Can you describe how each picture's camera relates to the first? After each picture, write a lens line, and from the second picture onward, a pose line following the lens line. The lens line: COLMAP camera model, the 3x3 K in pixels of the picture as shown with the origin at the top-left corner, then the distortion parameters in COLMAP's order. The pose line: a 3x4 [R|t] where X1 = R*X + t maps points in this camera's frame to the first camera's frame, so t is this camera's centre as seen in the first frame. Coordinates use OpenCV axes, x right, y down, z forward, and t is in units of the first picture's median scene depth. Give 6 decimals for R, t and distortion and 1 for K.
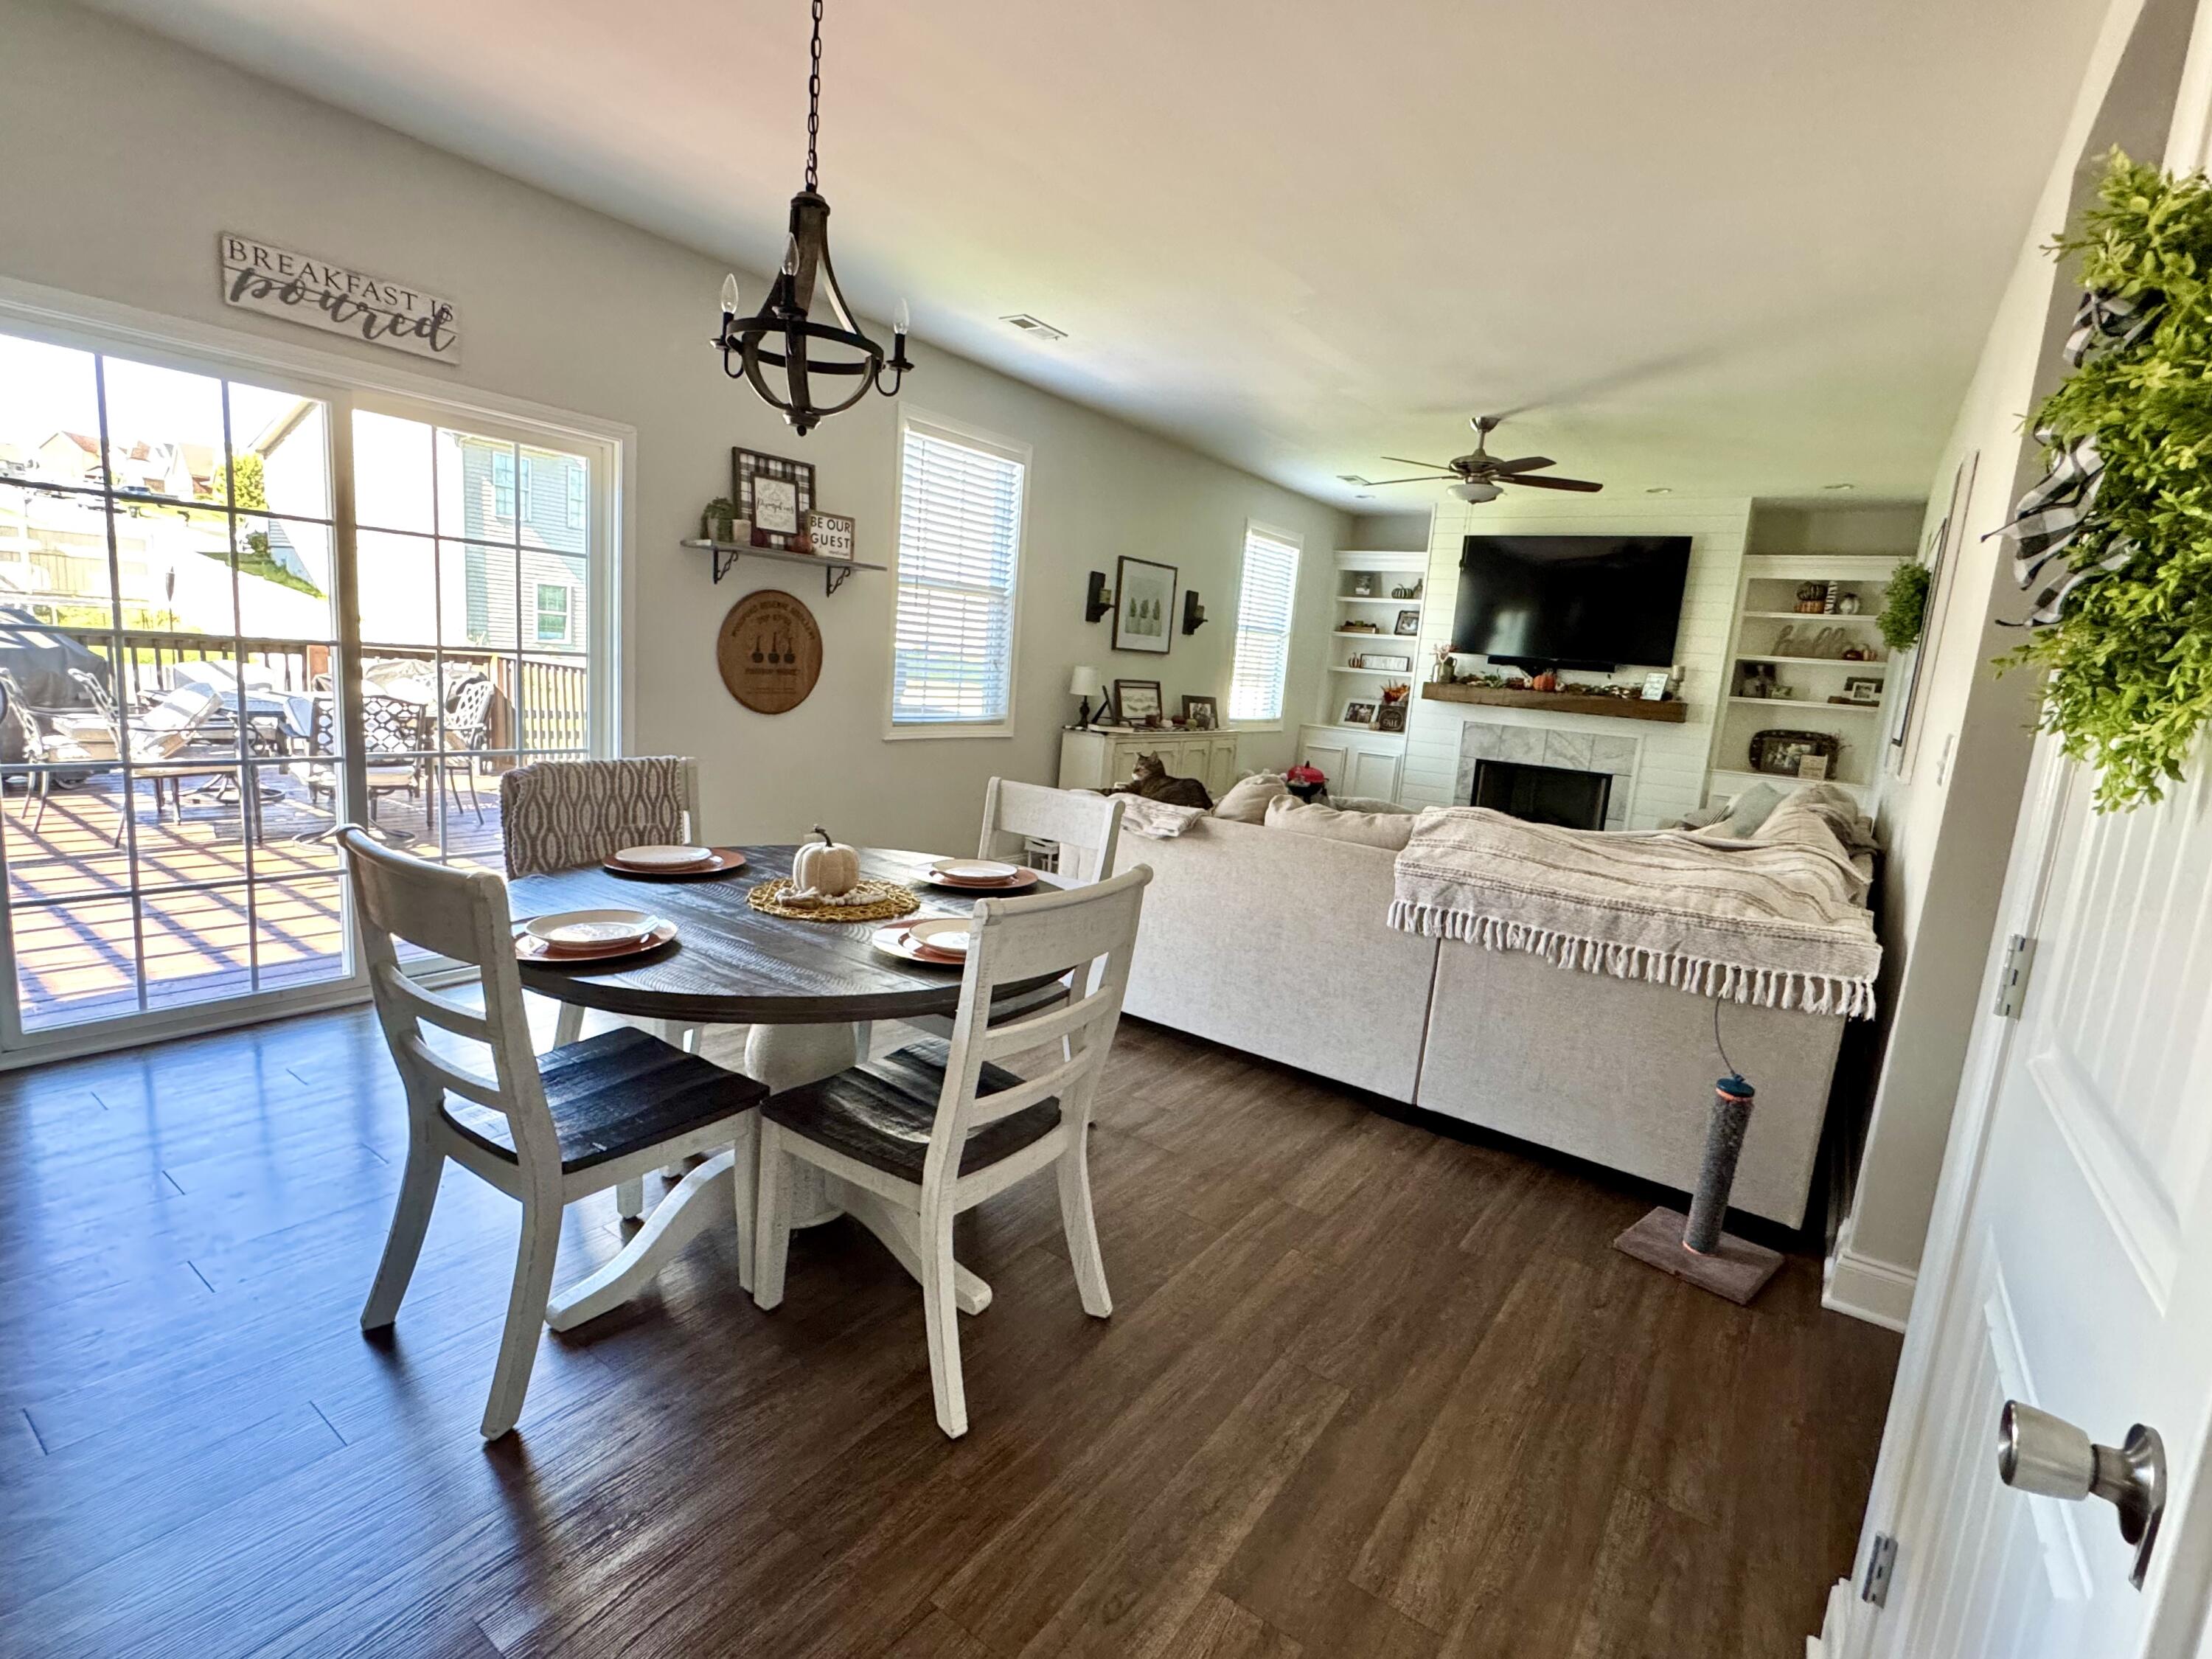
lens RADIAL K [[1047.2, 0, 1106.5], [0, 1047.2, 830.9], [0, 0, 1]] dist [-0.006525, 0.000161]
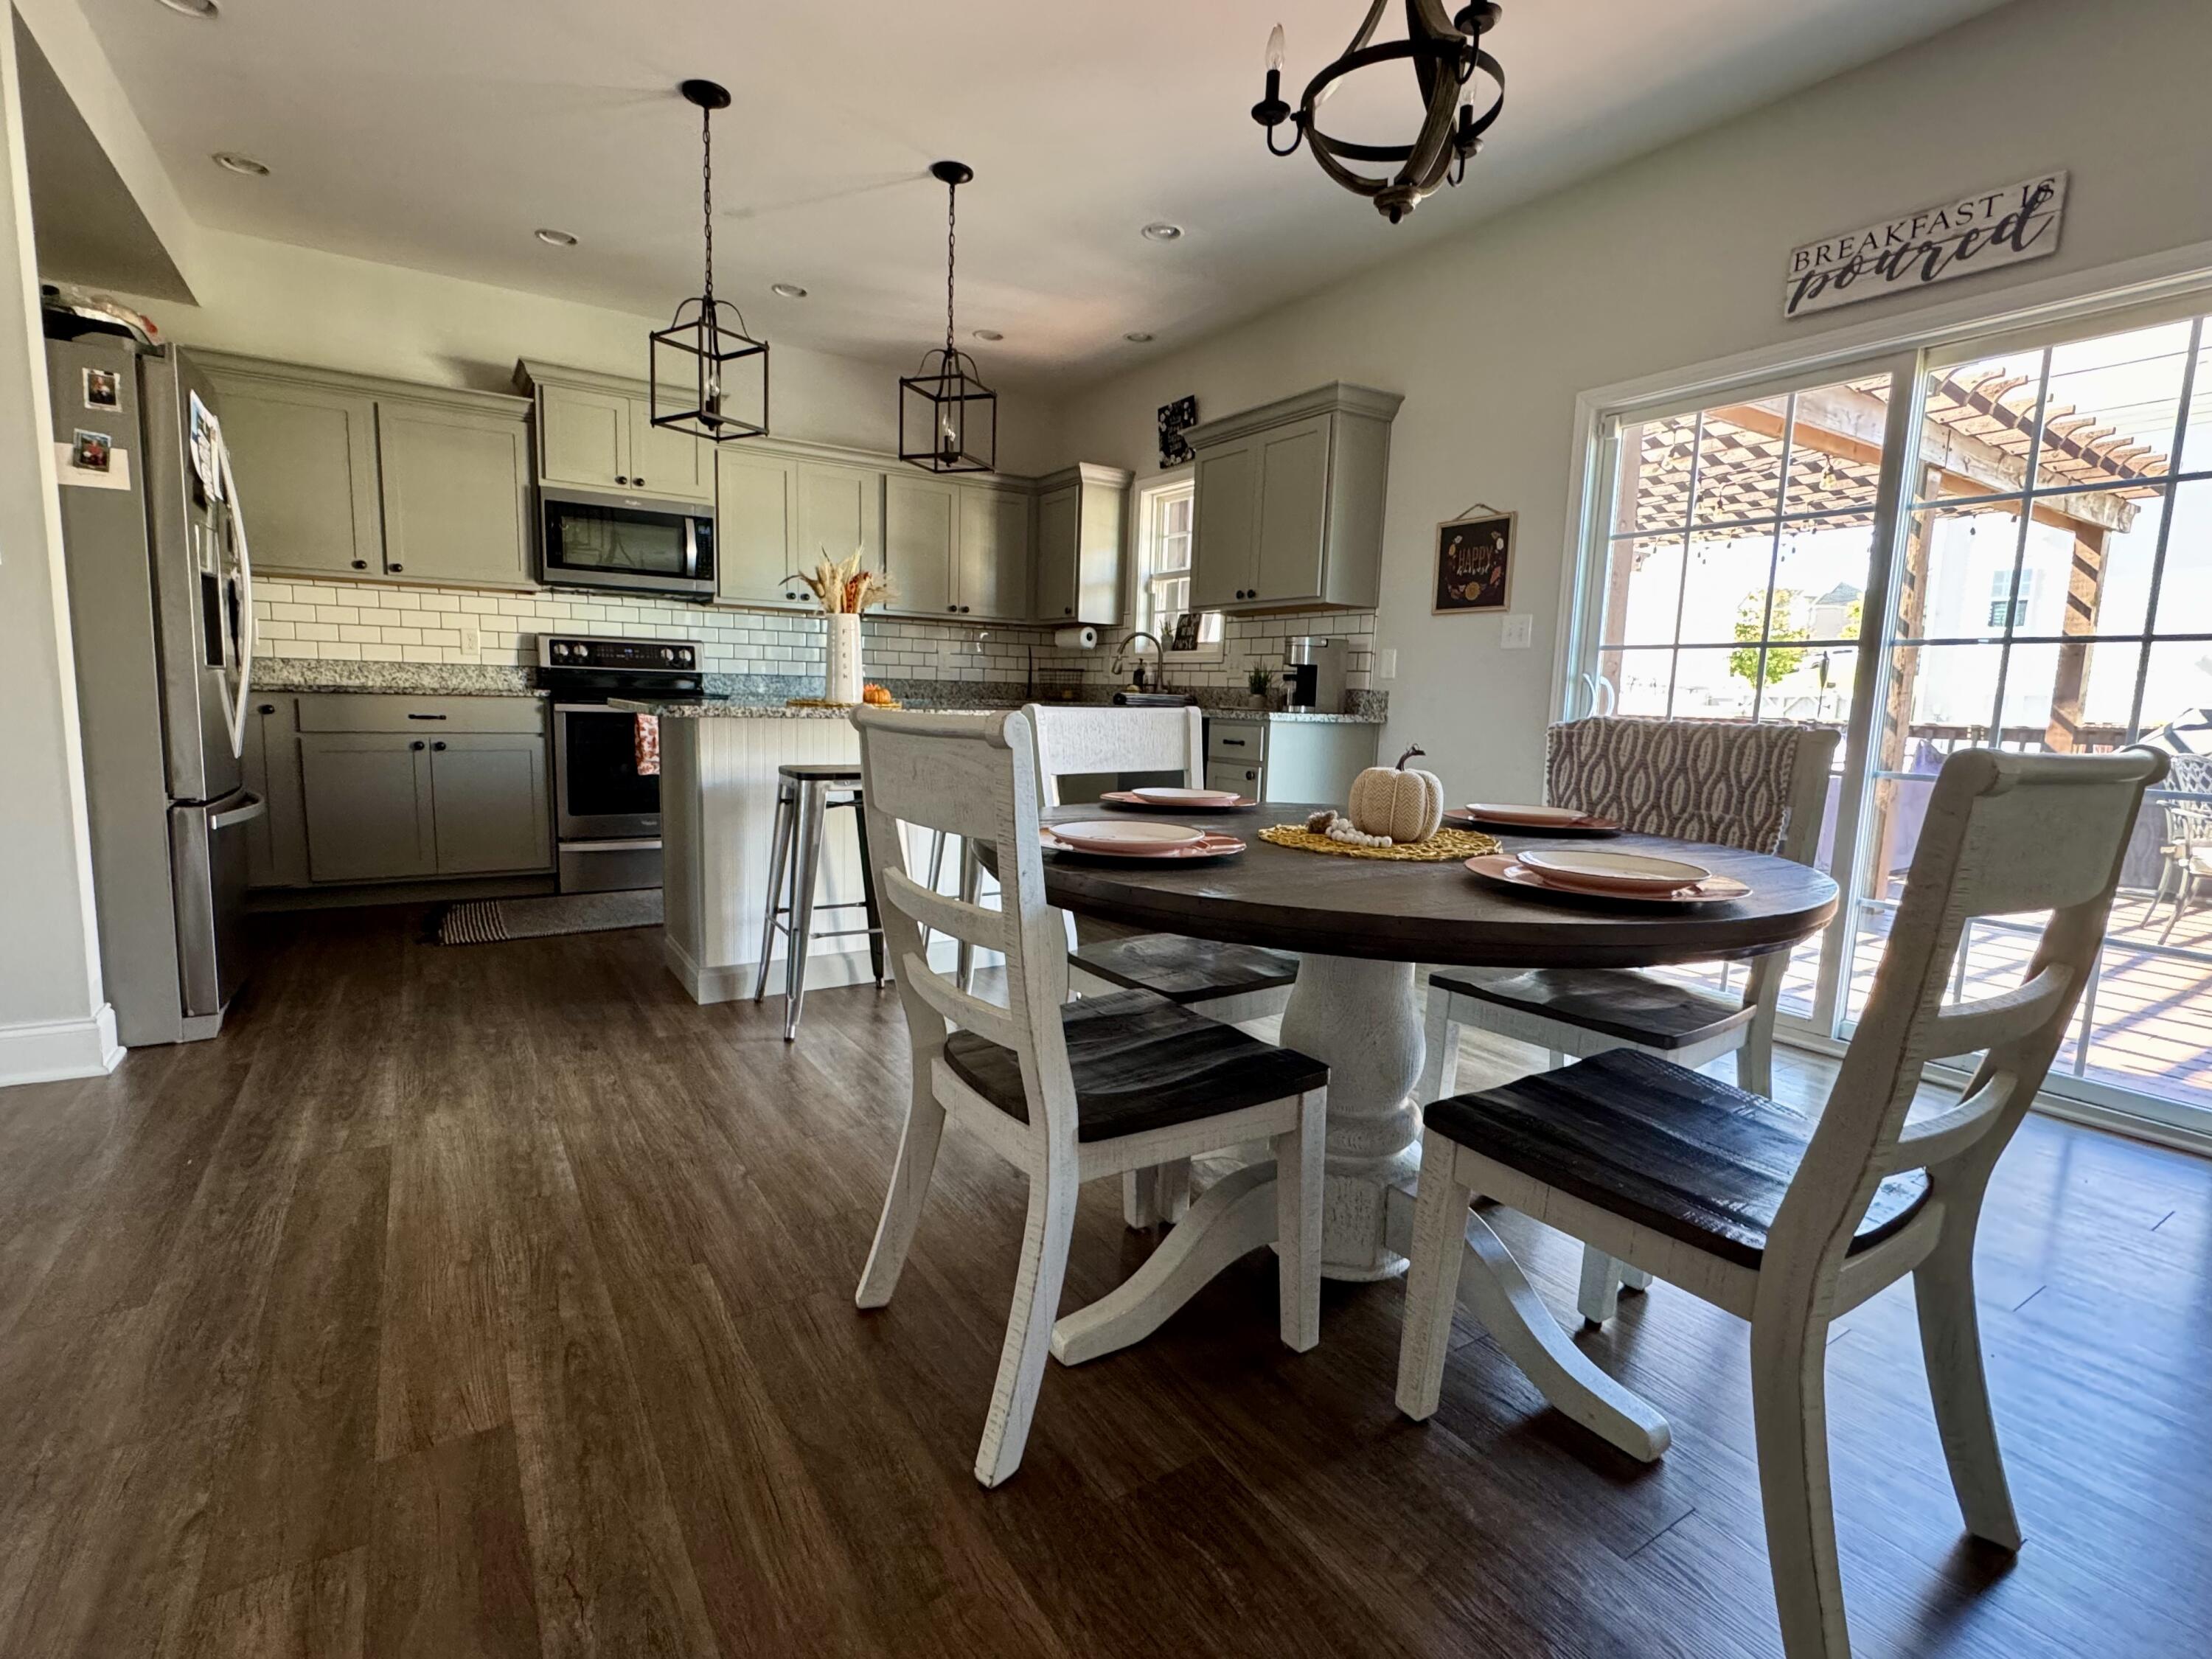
lens RADIAL K [[1047.2, 0, 1103.5], [0, 1047.2, 832.4], [0, 0, 1]] dist [-0.006525, 0.000161]
pose [[-0.375441, 0.029545, -0.926375, 0.157945], [-0.212853, 0.970030, 0.117202, 0.005002], [0.902074, 0.241184, -0.357901, 0.361561]]
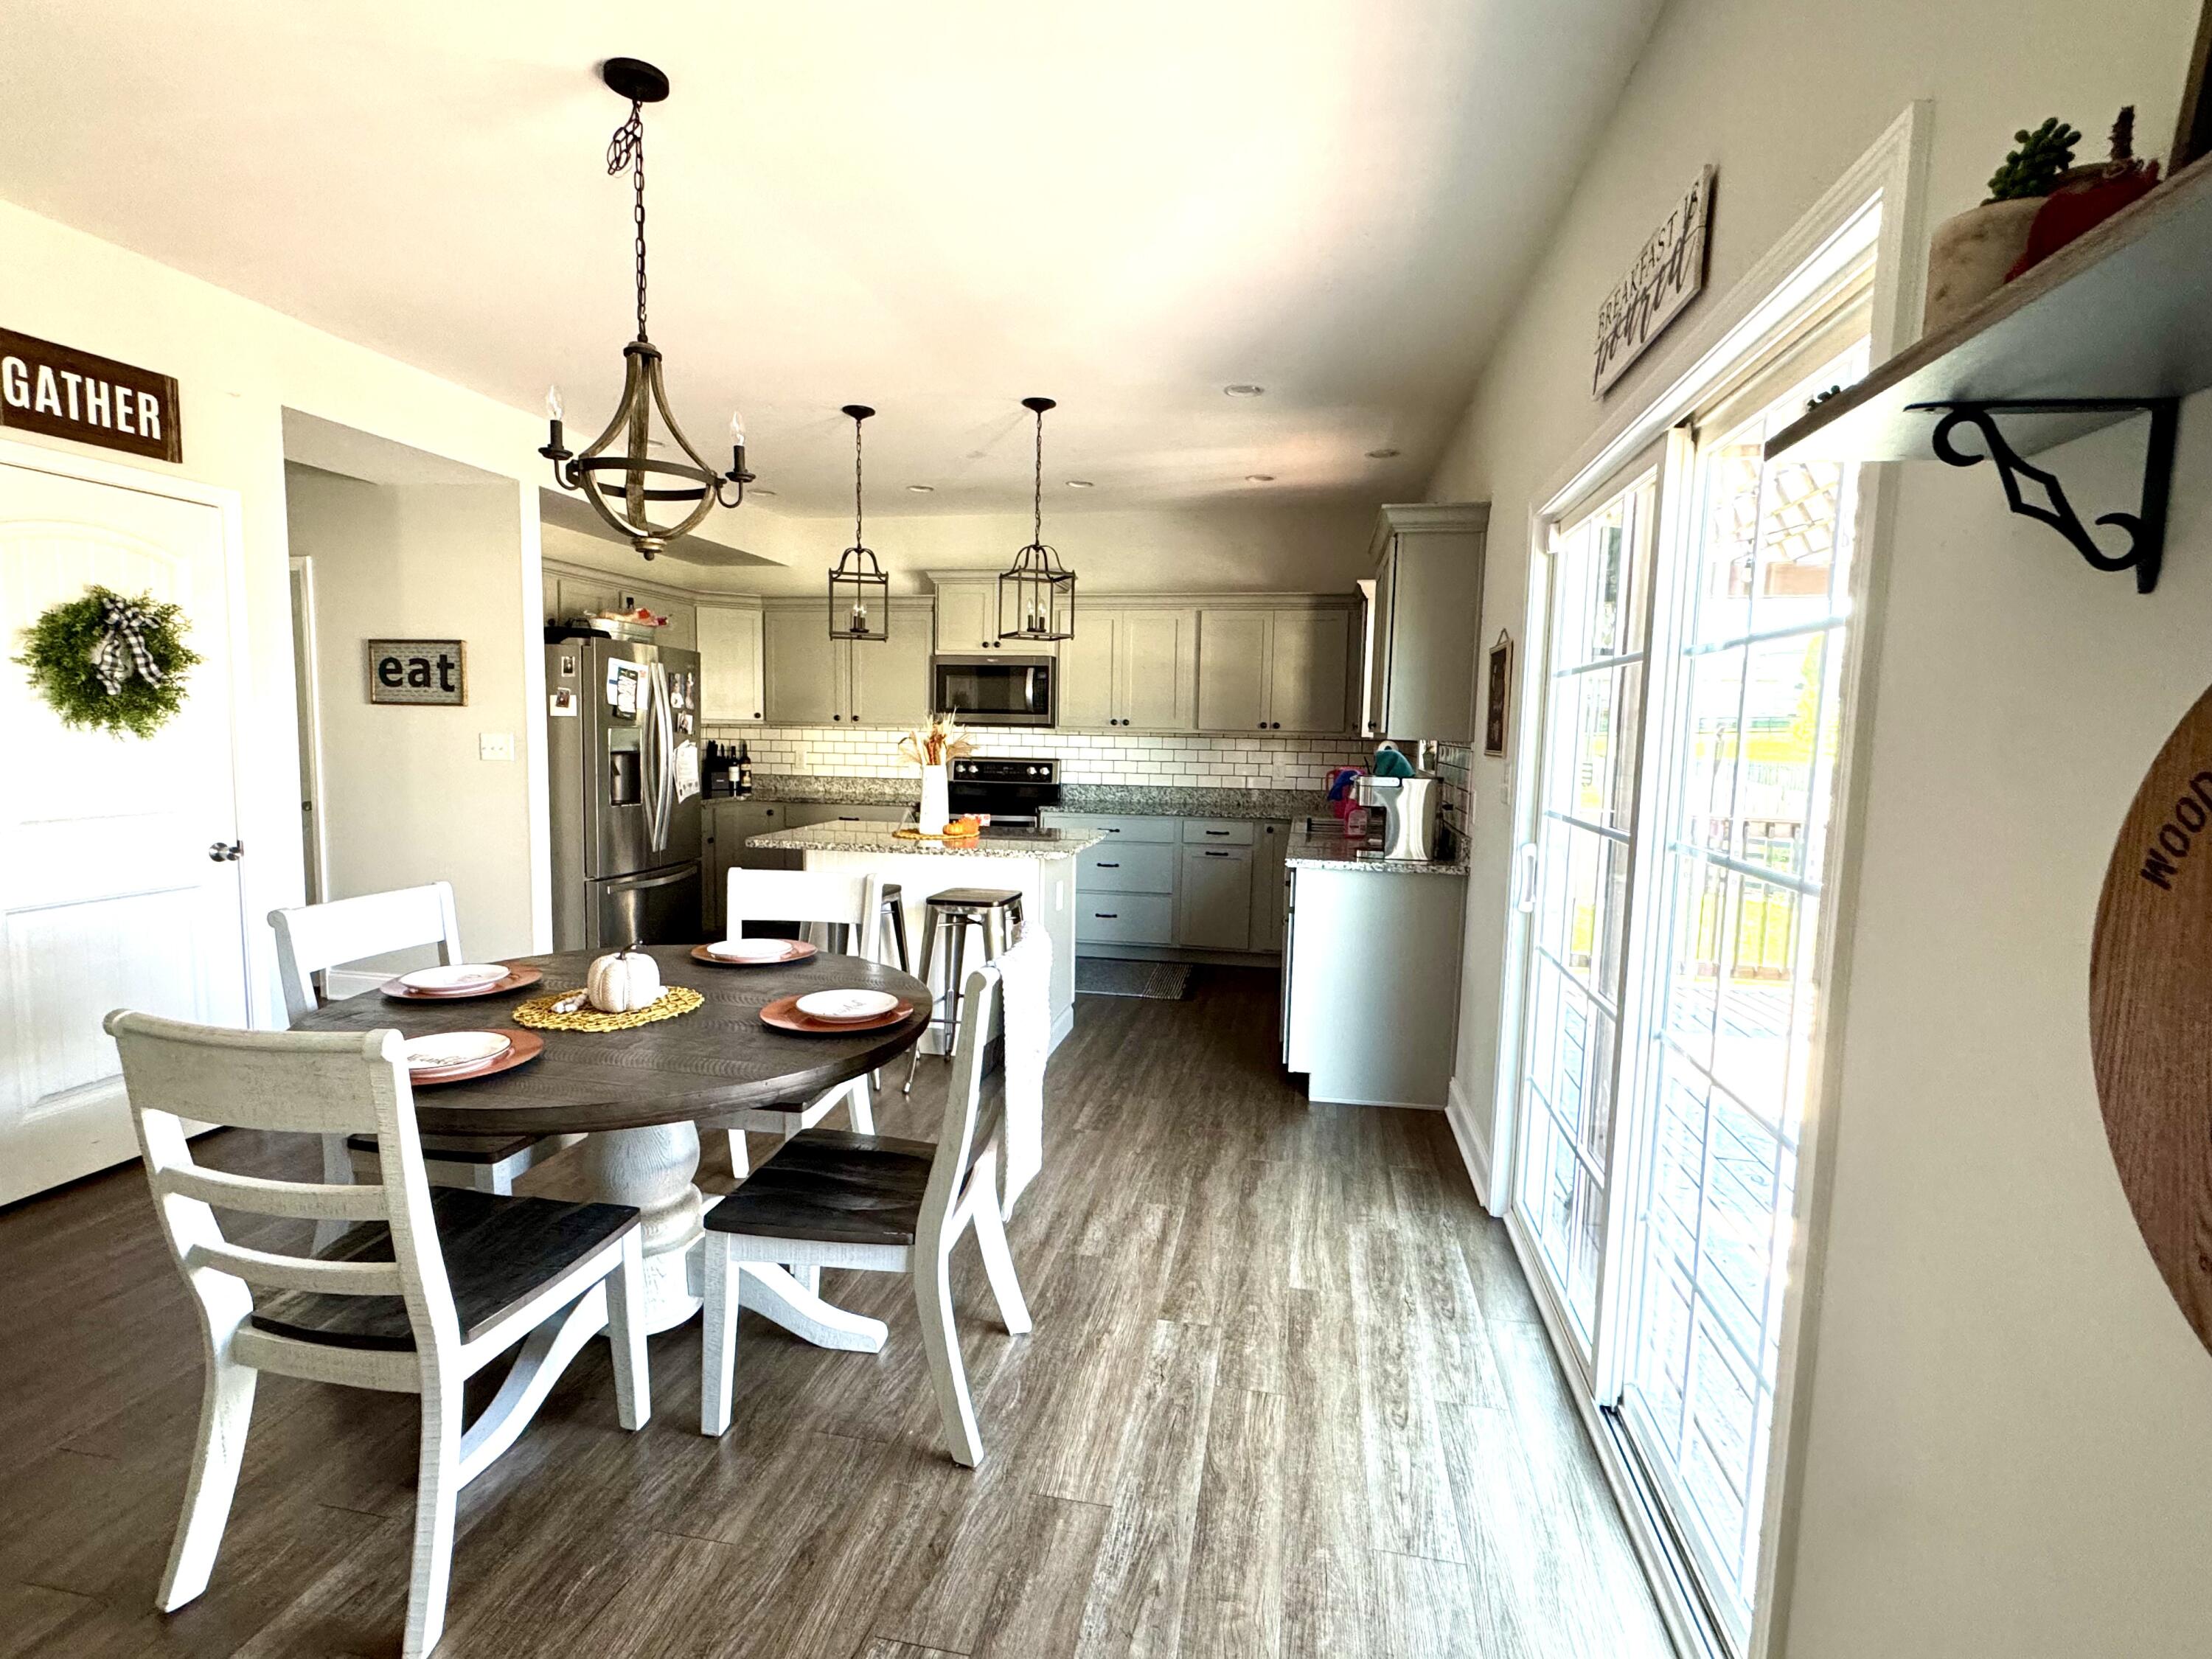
lens RADIAL K [[1047.2, 0, 1099.2], [0, 1047.2, 829.8], [0, 0, 1]] dist [-0.006525, 0.000161]
pose [[-0.910008, -0.059030, -0.410367, -0.085454], [-0.158861, 0.963912, 0.213626, -0.125053], [0.382948, 0.259593, -0.886545, 0.665299]]
